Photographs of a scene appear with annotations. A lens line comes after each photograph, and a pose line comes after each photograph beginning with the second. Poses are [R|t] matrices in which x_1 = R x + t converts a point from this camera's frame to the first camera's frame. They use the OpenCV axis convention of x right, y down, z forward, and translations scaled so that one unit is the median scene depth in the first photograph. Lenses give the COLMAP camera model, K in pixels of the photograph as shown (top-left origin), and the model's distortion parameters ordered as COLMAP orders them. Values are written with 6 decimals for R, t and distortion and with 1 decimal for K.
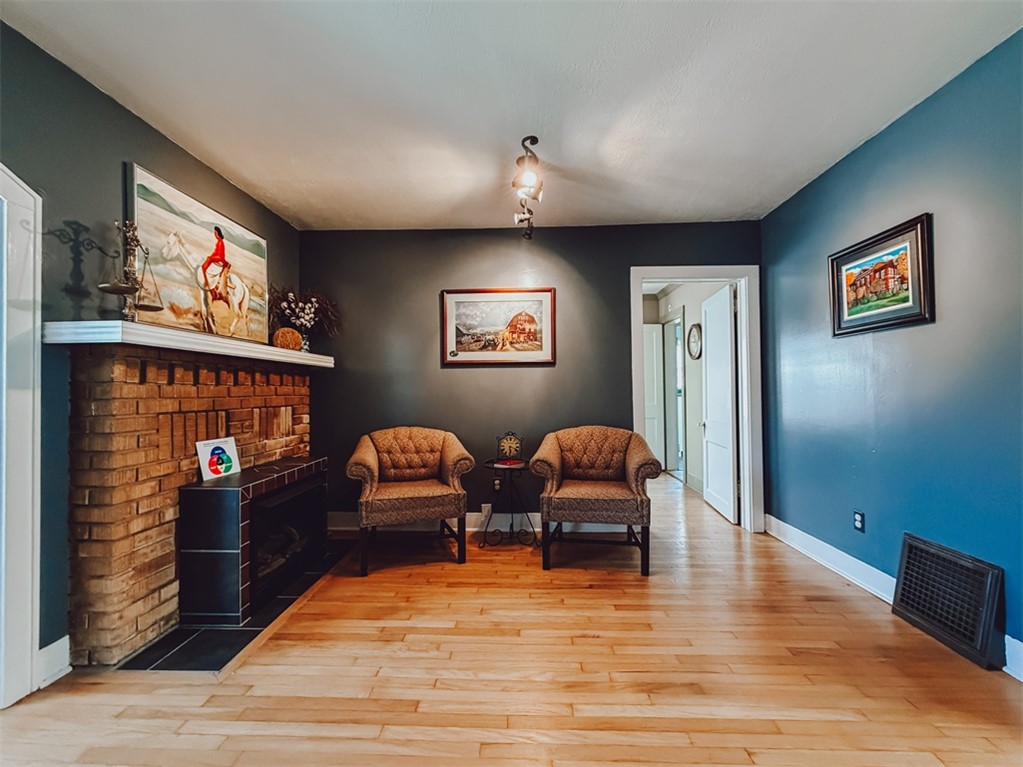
lens RADIAL K [[409.1, 0, 511.5], [0, 409.1, 383.5], [0, 0, 1]] dist [0.000683, -0.000204]
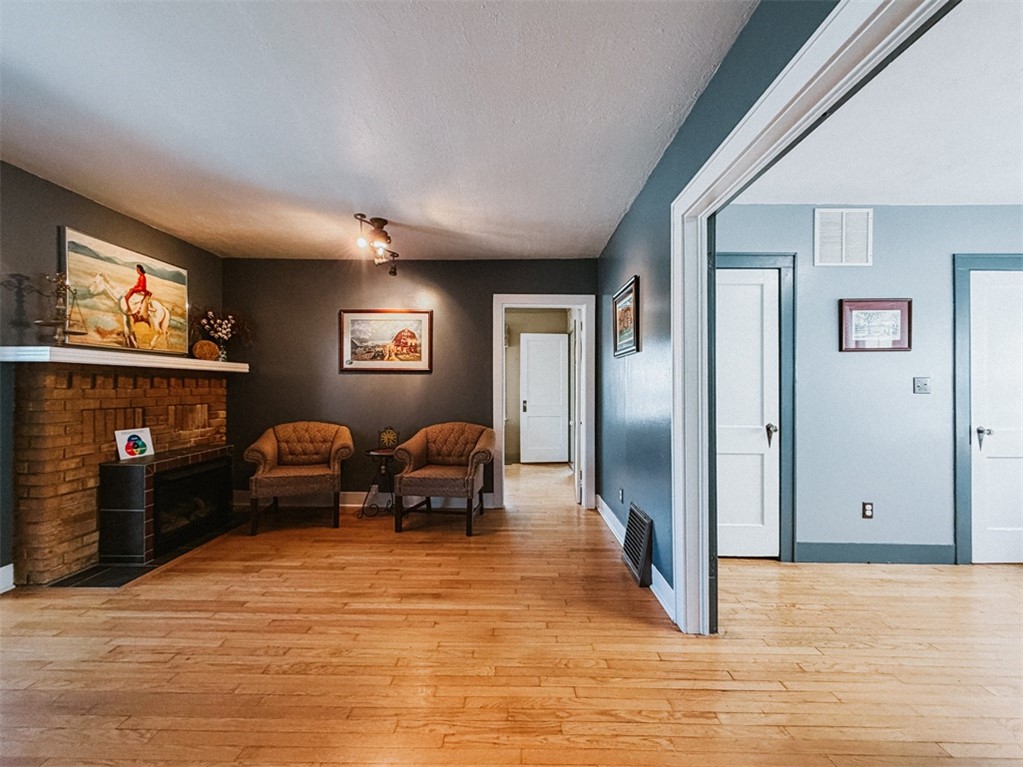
lens RADIAL K [[413.1, 0, 511.5], [0, 413.1, 383.5], [0, 0, 1]] dist [0.000173, 0.000346]
pose [[0.999630, 0.013539, 0.023576, 0.433222], [-0.013775, 0.999857, 0.009843, -0.038803], [-0.023439, -0.010164, 0.999674, -0.336832]]
